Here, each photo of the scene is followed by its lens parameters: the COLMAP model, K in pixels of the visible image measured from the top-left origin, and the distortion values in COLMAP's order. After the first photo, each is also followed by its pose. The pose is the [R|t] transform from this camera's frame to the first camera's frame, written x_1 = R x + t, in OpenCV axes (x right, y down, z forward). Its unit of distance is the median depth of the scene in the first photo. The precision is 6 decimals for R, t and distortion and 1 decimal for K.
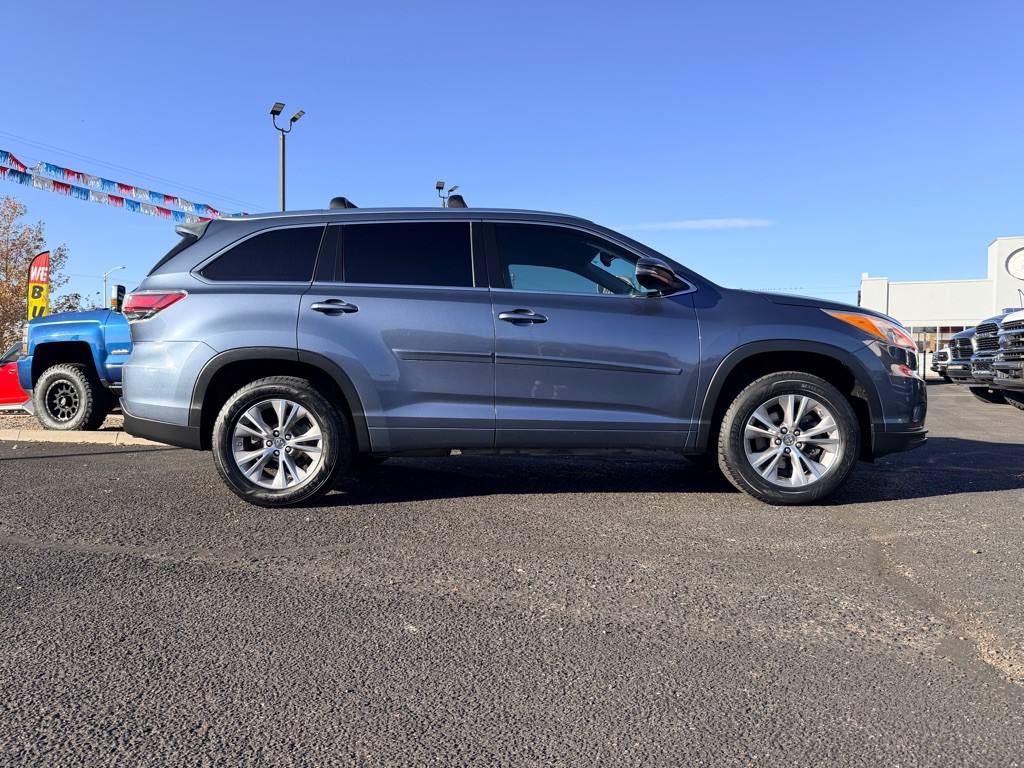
lens RADIAL K [[736.1, 0, 513.9], [0, 736.1, 395.2], [0, 0, 1]] dist [0.046771, -0.064105]
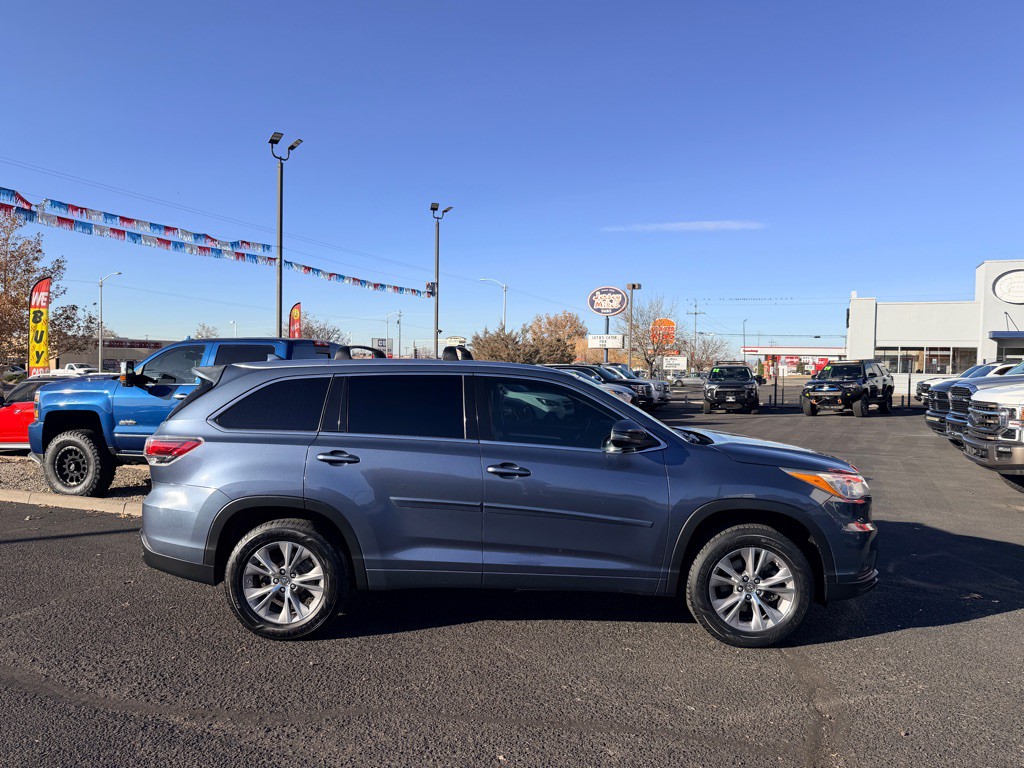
lens RADIAL K [[736.1, 0, 503.2], [0, 736.1, 388.2], [0, 0, 1]] dist [0.046771, -0.064105]
pose [[0.999911, 0.013230, -0.001932, 0.003592], [-0.013243, 0.999888, -0.006955, -0.199439], [0.001840, 0.006980, 0.999974, -0.091419]]
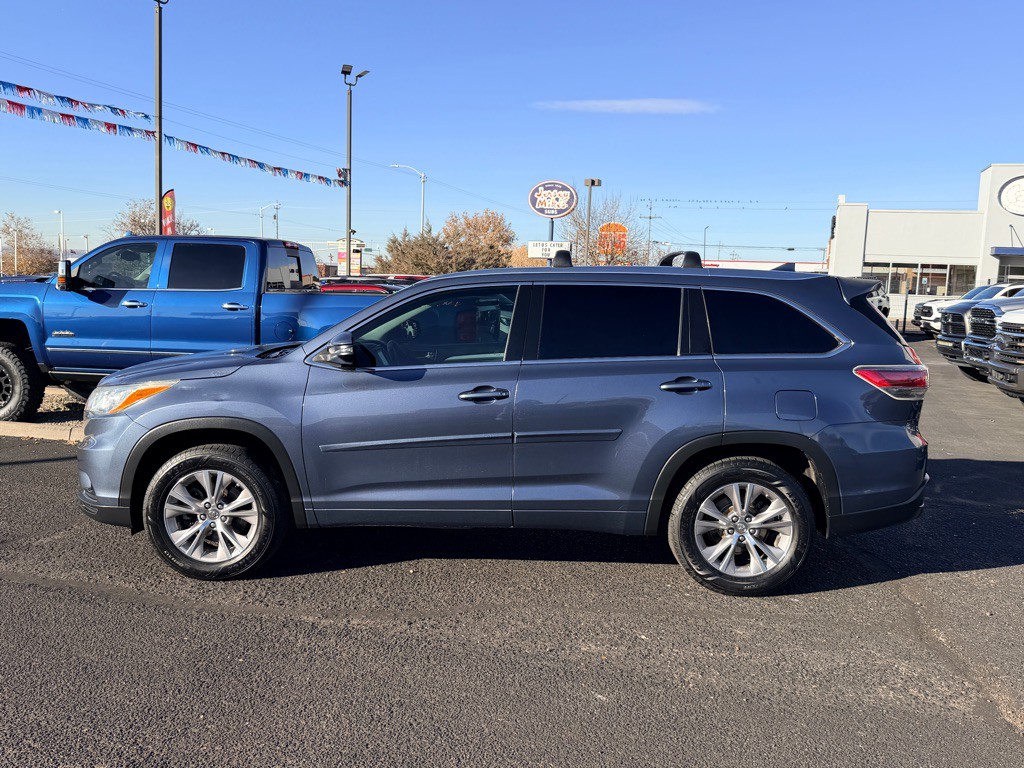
lens RADIAL K [[918.7, 0, 506.7], [0, 918.7, 387.5], [0, 0, 1]] dist [0.072712, -0.124346]
pose [[0.993444, 0.019402, 0.112663, -0.247298], [-0.028361, 0.996513, 0.078474, -0.179895], [-0.110747, -0.081155, 0.990530, -0.288699]]
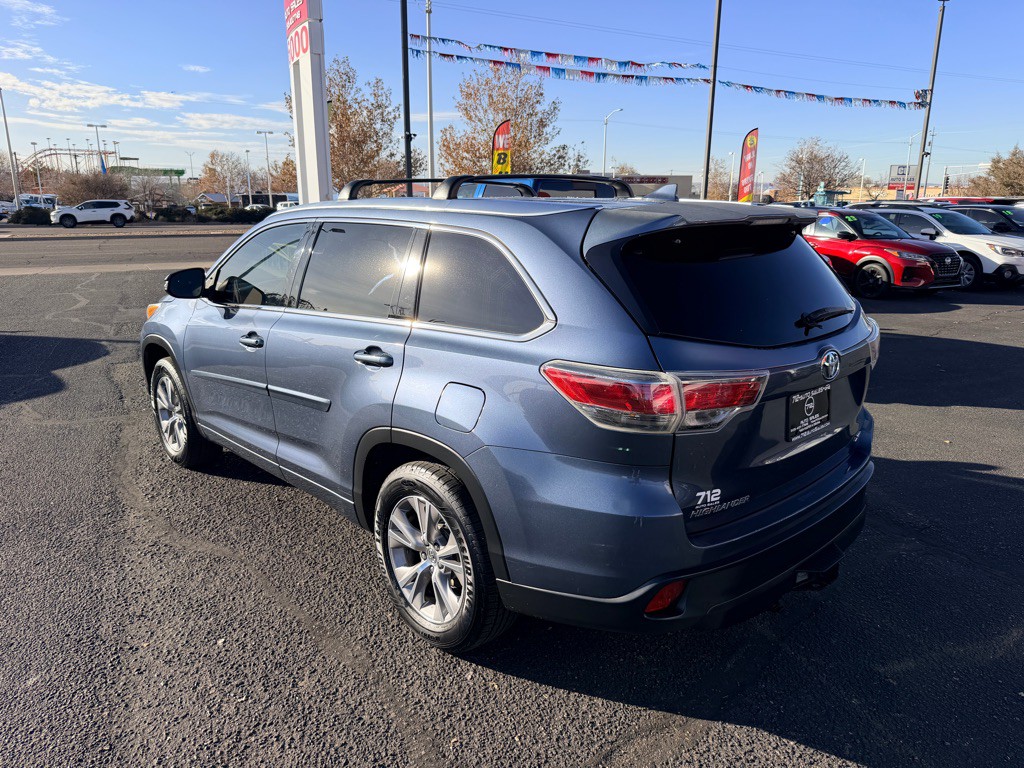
lens RADIAL K [[746.0, 0, 531.4], [0, 746.0, 399.7], [0, 0, 1]] dist [-0.004083, -0.006691]
pose [[0.803207, 0.154632, -0.575281, 0.544264], [-0.019578, 0.972052, 0.233947, -0.224135], [0.595379, -0.176645, 0.783786, 0.312596]]
